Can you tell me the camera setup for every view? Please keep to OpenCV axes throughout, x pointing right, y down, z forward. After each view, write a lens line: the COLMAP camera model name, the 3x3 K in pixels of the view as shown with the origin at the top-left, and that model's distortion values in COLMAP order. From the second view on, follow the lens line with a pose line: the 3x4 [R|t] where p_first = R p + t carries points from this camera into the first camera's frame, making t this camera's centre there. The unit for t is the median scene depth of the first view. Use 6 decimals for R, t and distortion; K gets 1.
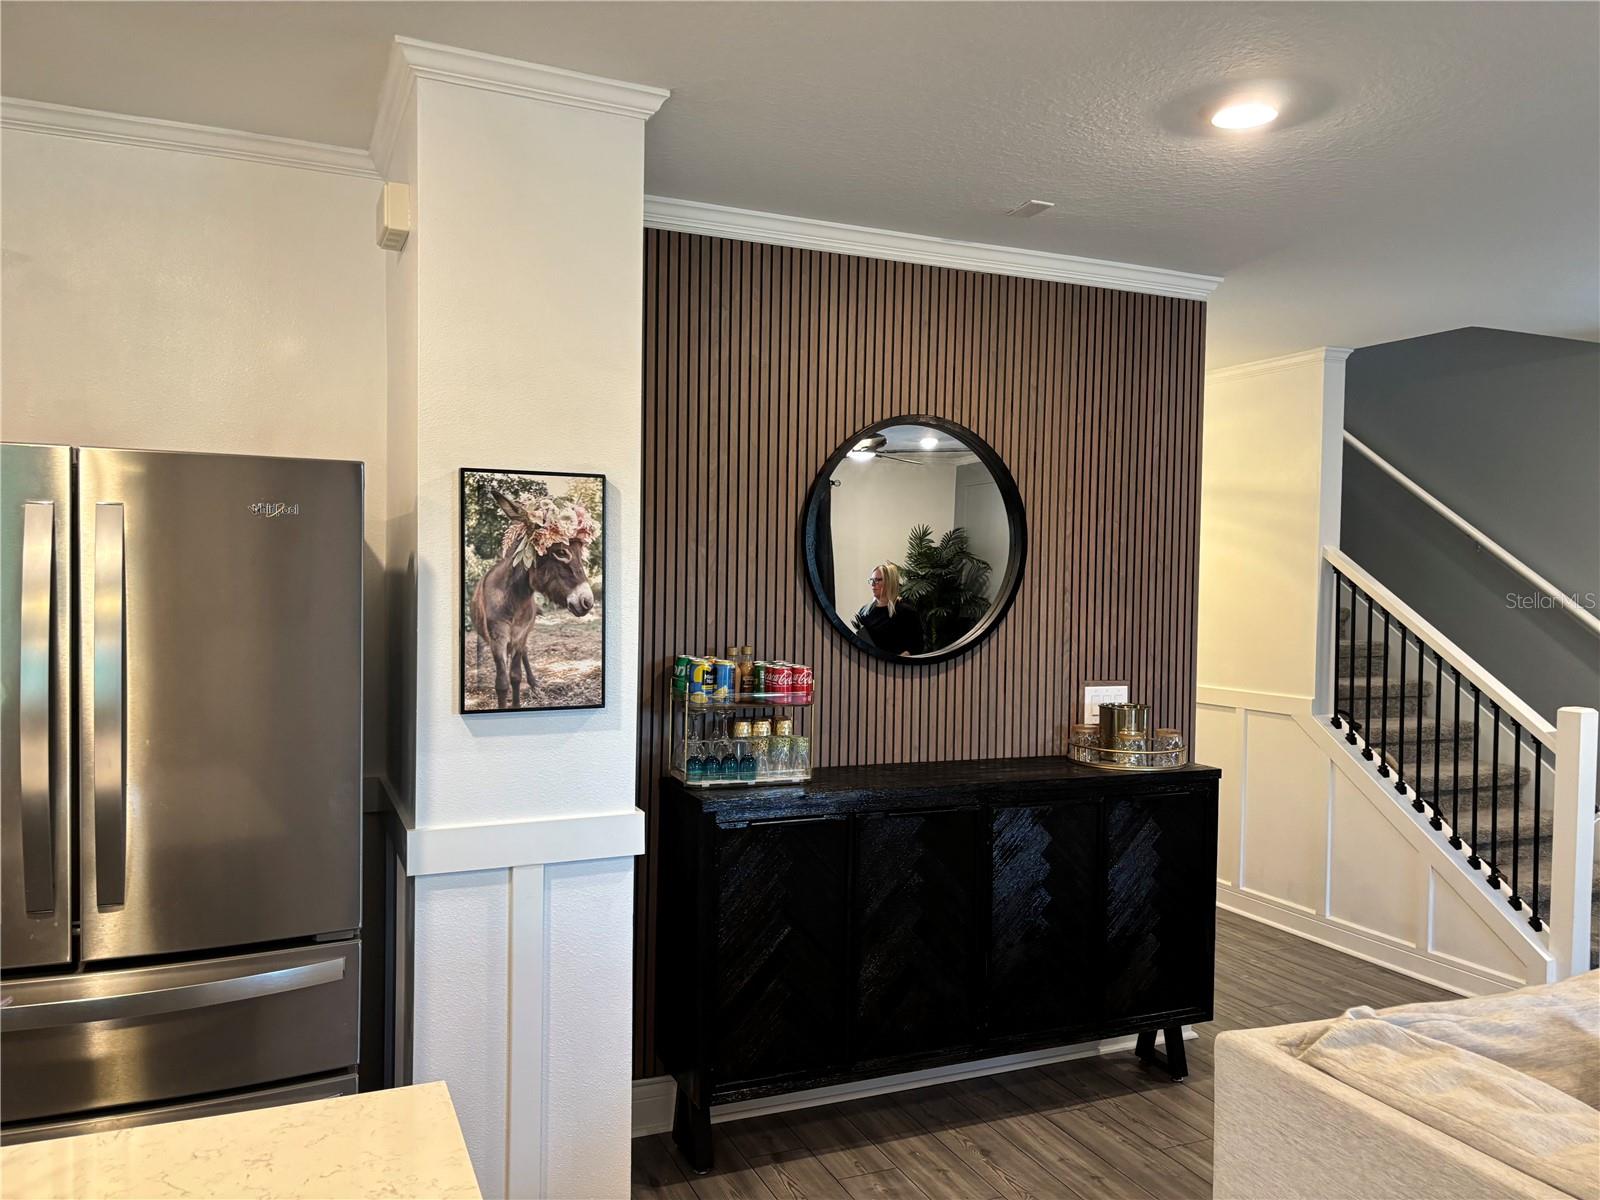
lens RADIAL K [[1201.2, 0, 811.5], [0, 1201.2, 602.1], [0, 0, 1]] dist [0.058990, -0.080973]
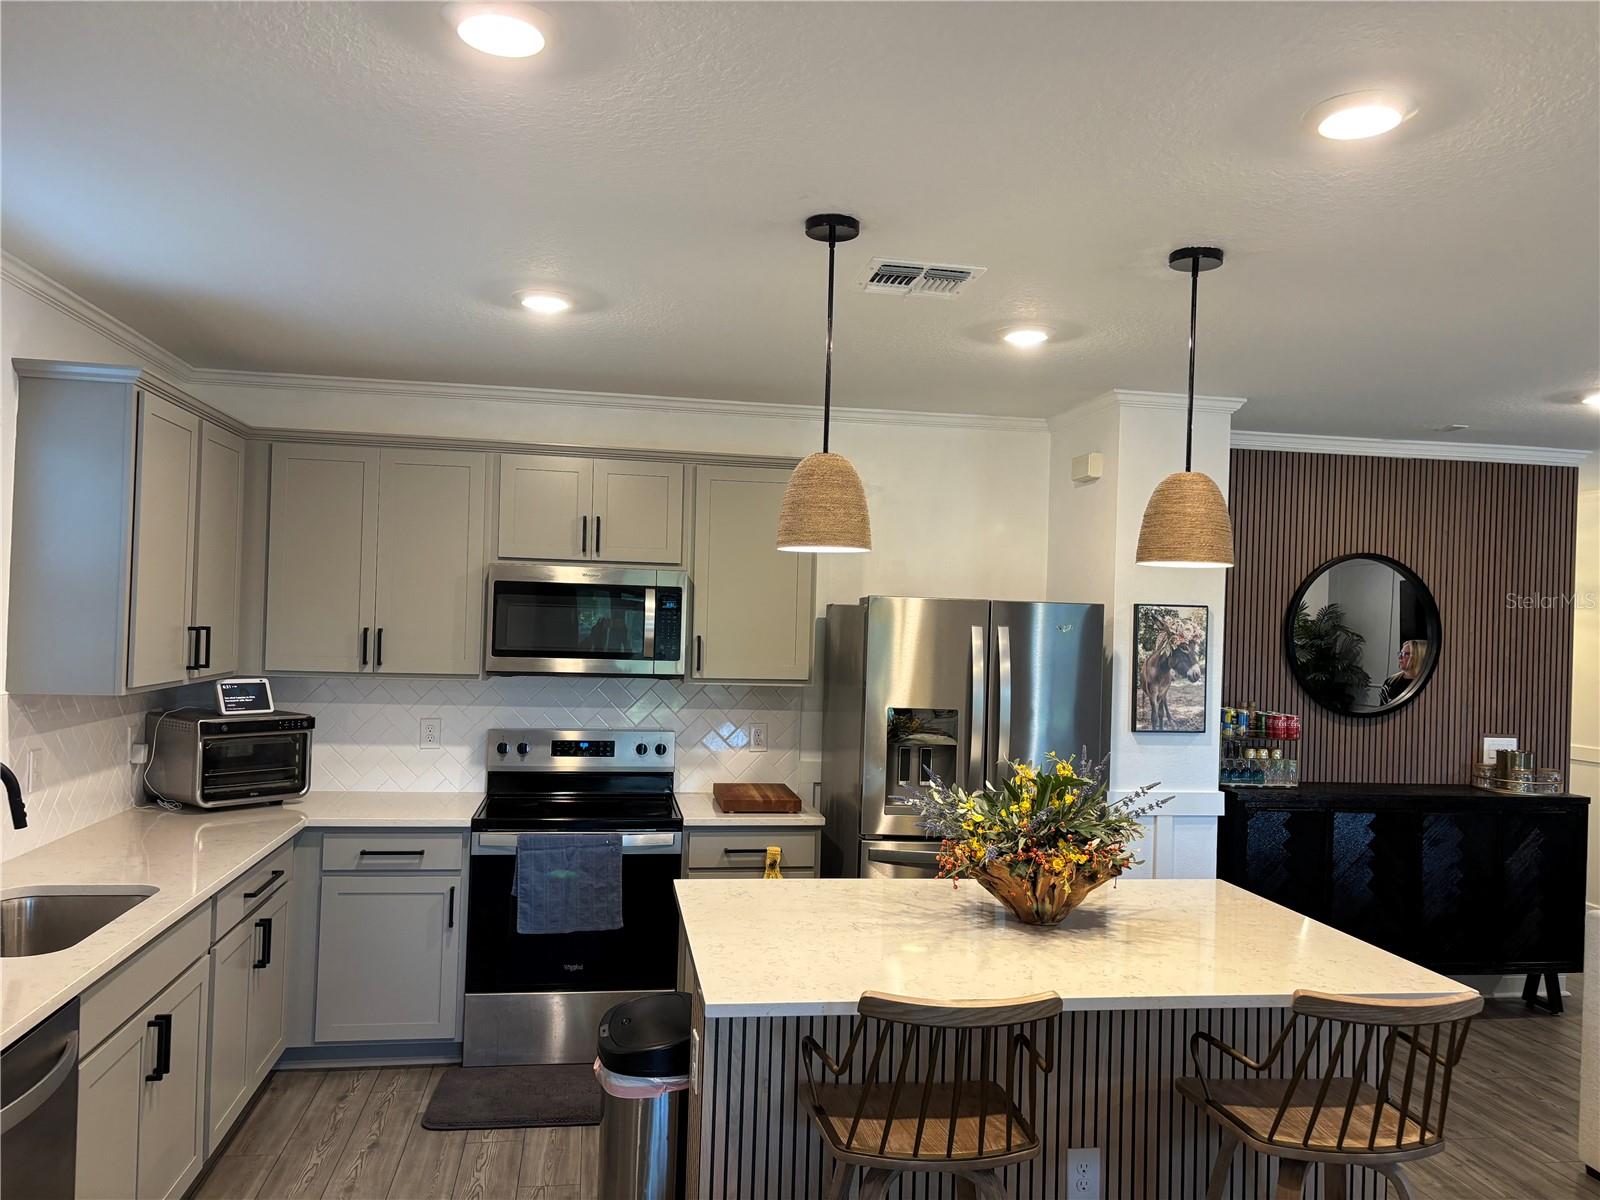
lens RADIAL K [[1215.9, 0, 798.9], [0, 1215.9, 605.0], [0, 0, 1]] dist [0.049951, -0.049682]
pose [[0.969279, 0.012460, -0.245648, -0.319173], [-0.022148, 0.999080, -0.036715, -0.024540], [0.244964, 0.041028, 0.968664, -0.967743]]
